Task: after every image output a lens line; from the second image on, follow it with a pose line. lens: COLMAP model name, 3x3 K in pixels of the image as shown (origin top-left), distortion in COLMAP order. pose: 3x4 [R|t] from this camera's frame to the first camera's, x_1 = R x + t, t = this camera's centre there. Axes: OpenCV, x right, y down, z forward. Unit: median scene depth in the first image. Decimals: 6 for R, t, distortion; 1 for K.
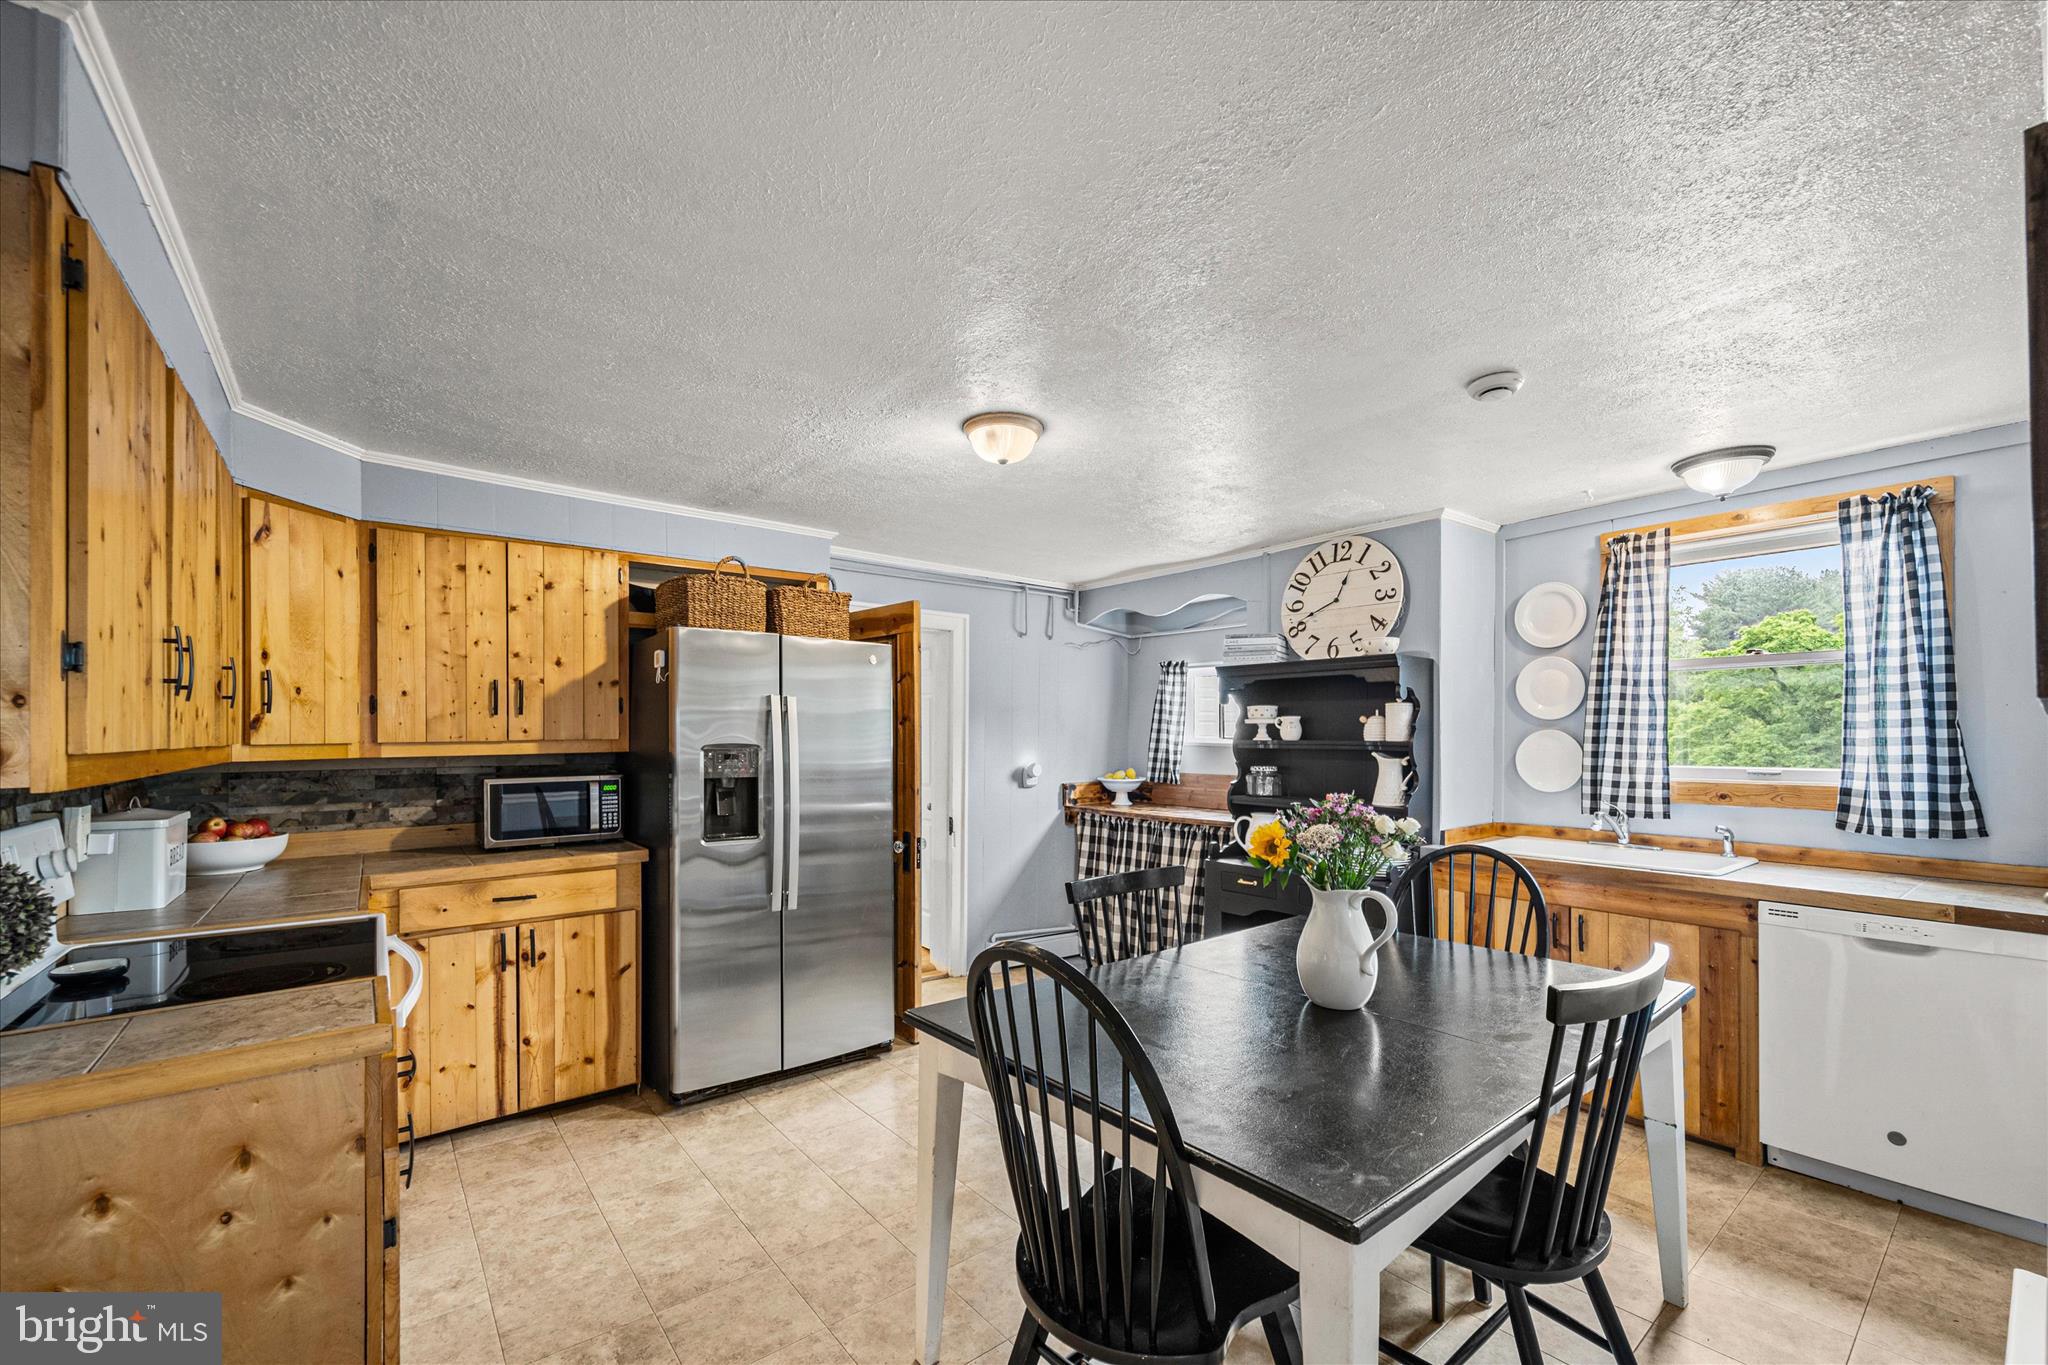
lens RADIAL K [[828.7, 0, 1022.1], [0, 828.7, 735.7], [0, 0, 1]] dist [-0.000112, -0.000436]
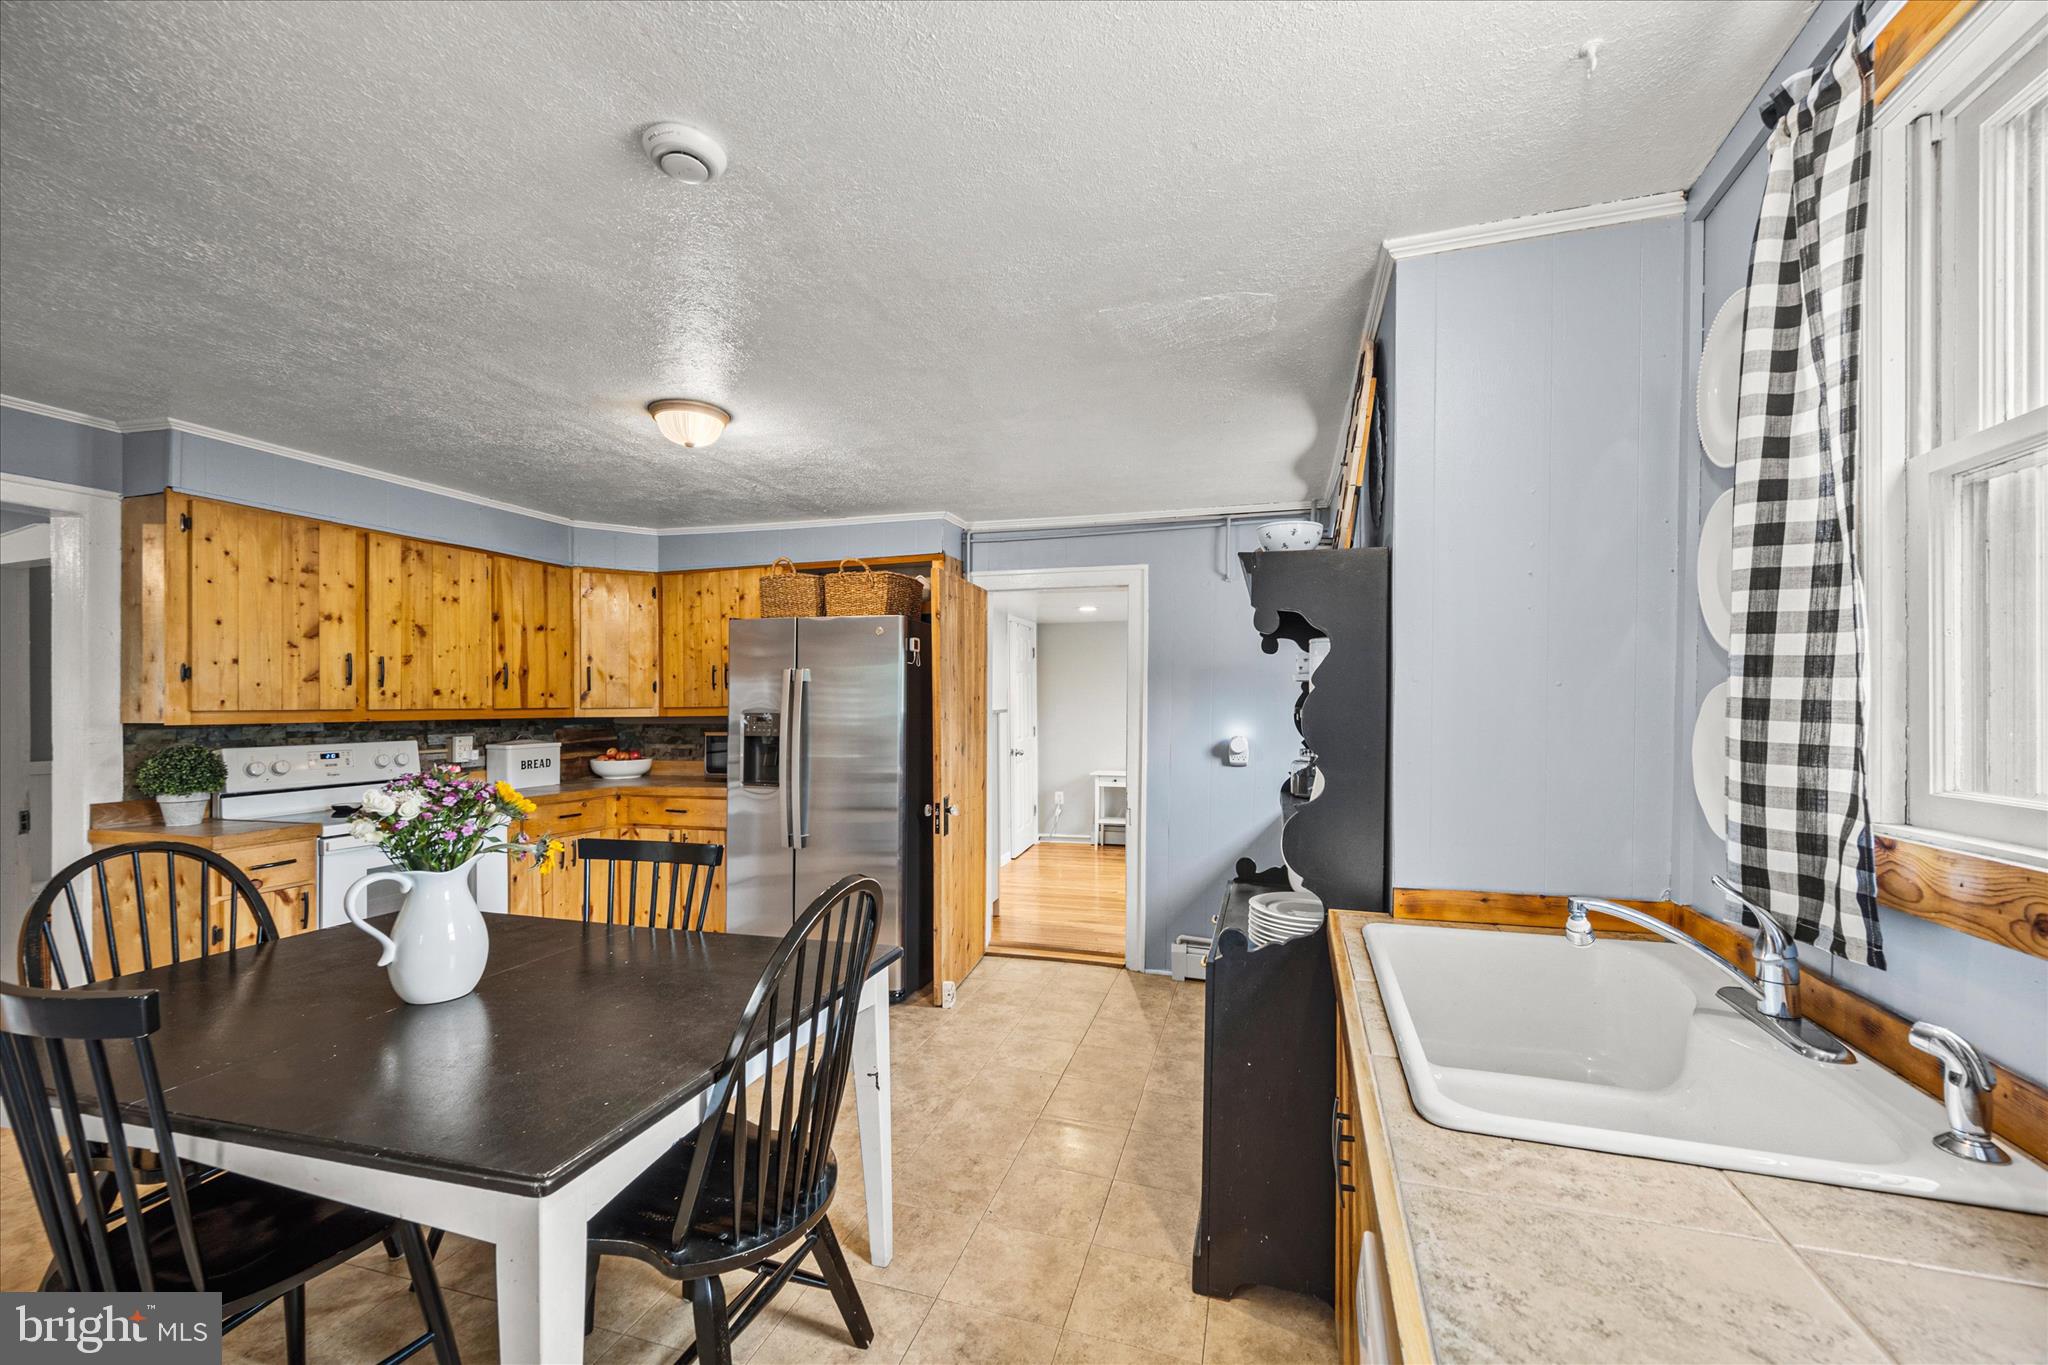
lens RADIAL K [[836.4, 0, 1024.7], [0, 836.4, 702.8], [0, 0, 1]] dist [-0.000053, -0.000092]
pose [[0.573540, 0.000583, -0.819177, 0.784811], [0.001314, 0.999998, 0.001632, -0.001719], [0.819176, -0.002012, 0.573538, 0.511841]]
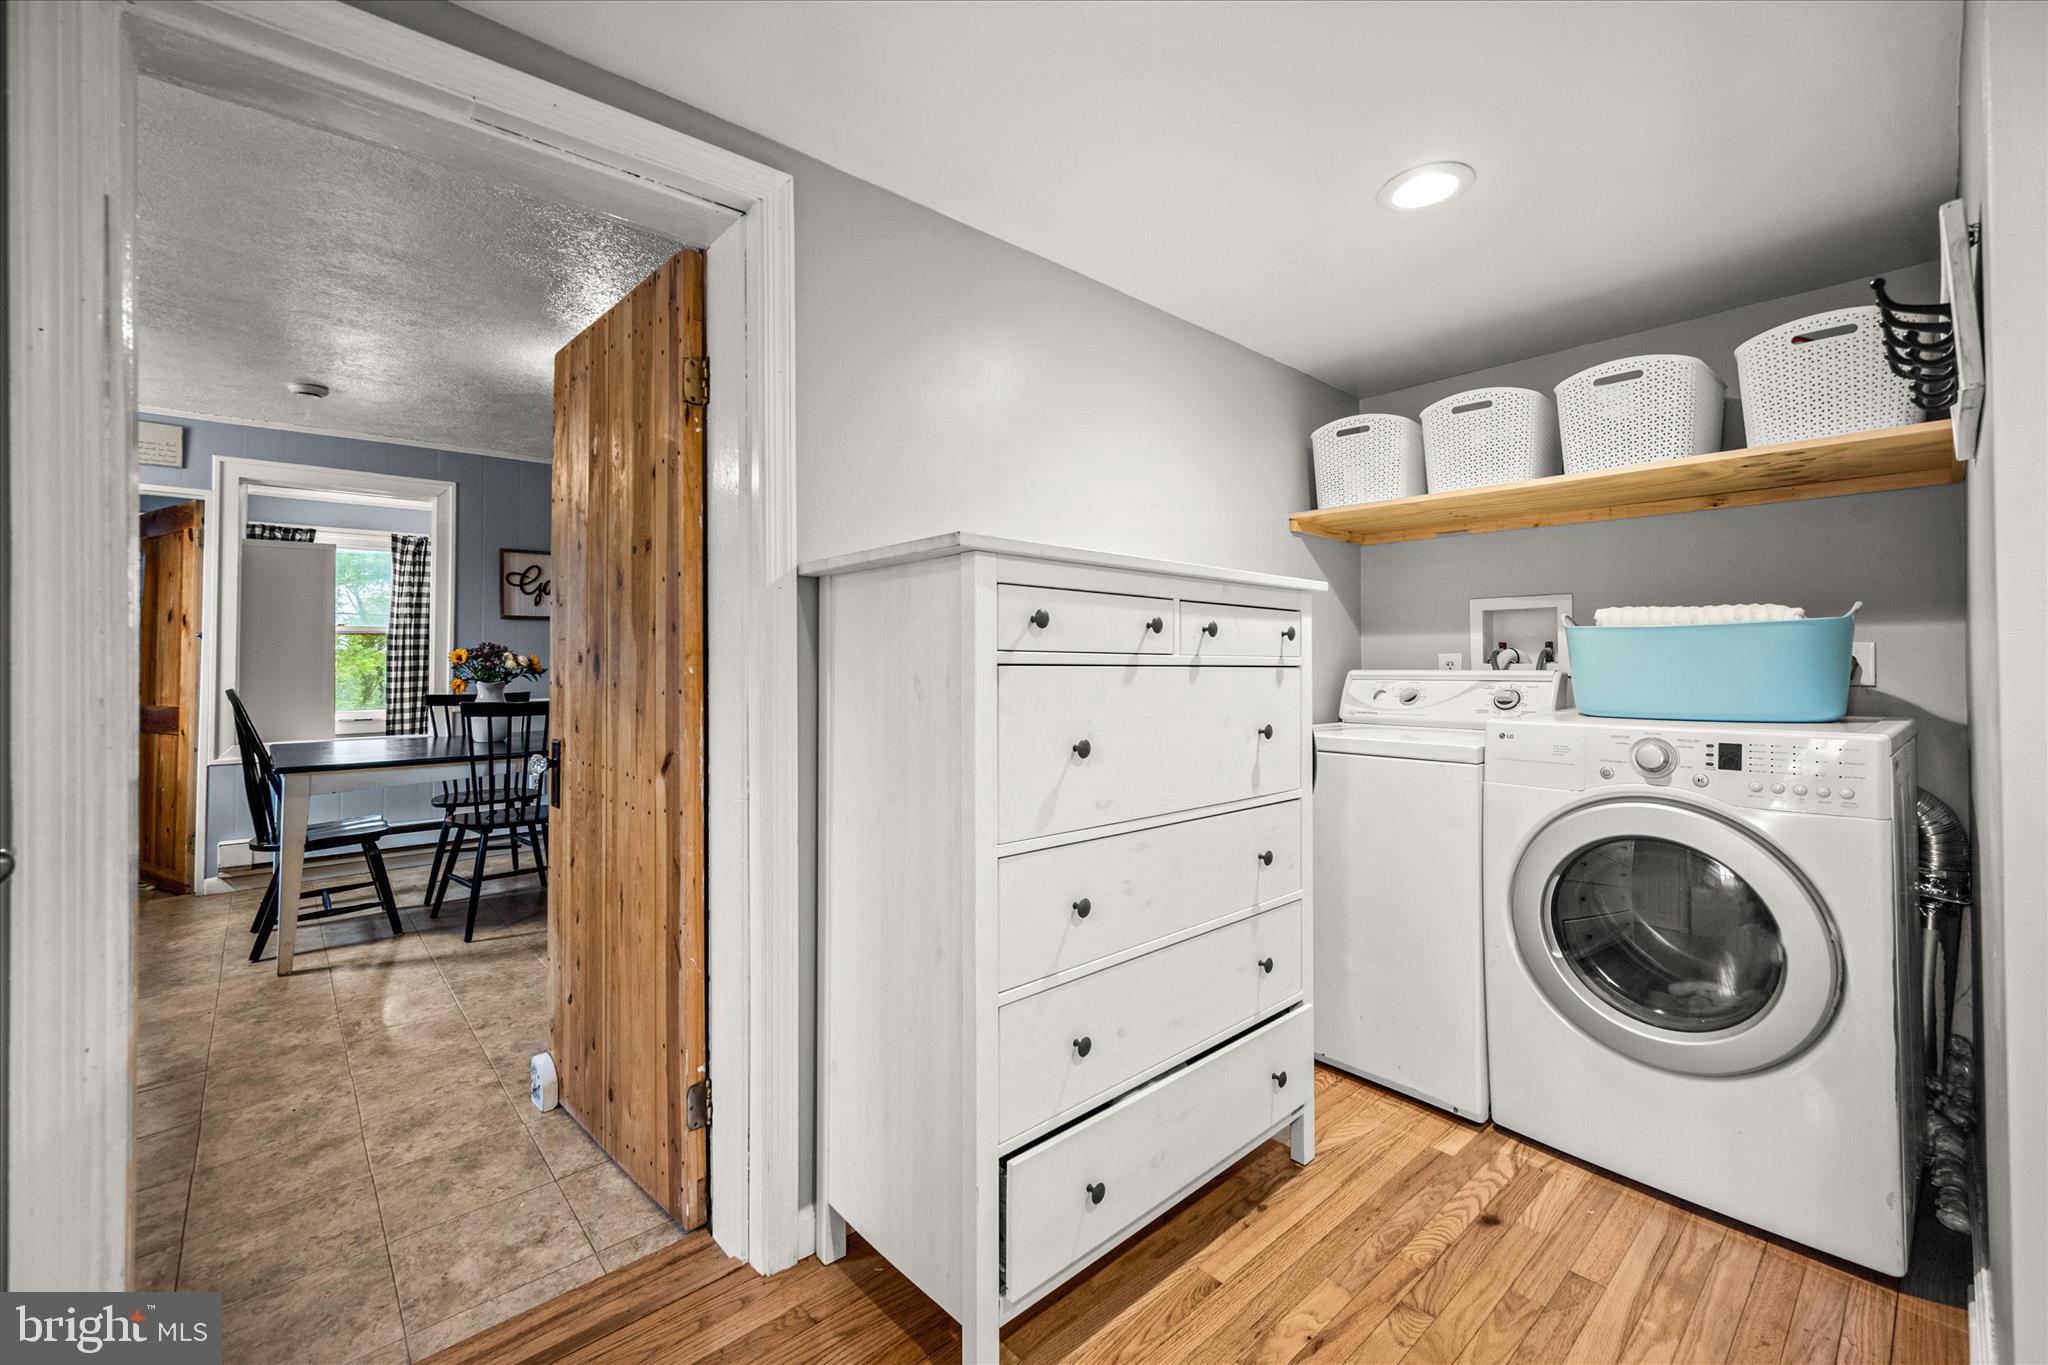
lens RADIAL K [[845.3, 0, 1024.4], [0, 845.3, 649.4], [0, 0, 1]] dist [-0.000245, -0.000136]
pose [[-0.998363, 0.002194, -0.057162, -0.438012], [0.002816, 0.999938, -0.010809, 0.061549], [0.057134, -0.010952, -0.998306, 1.661025]]
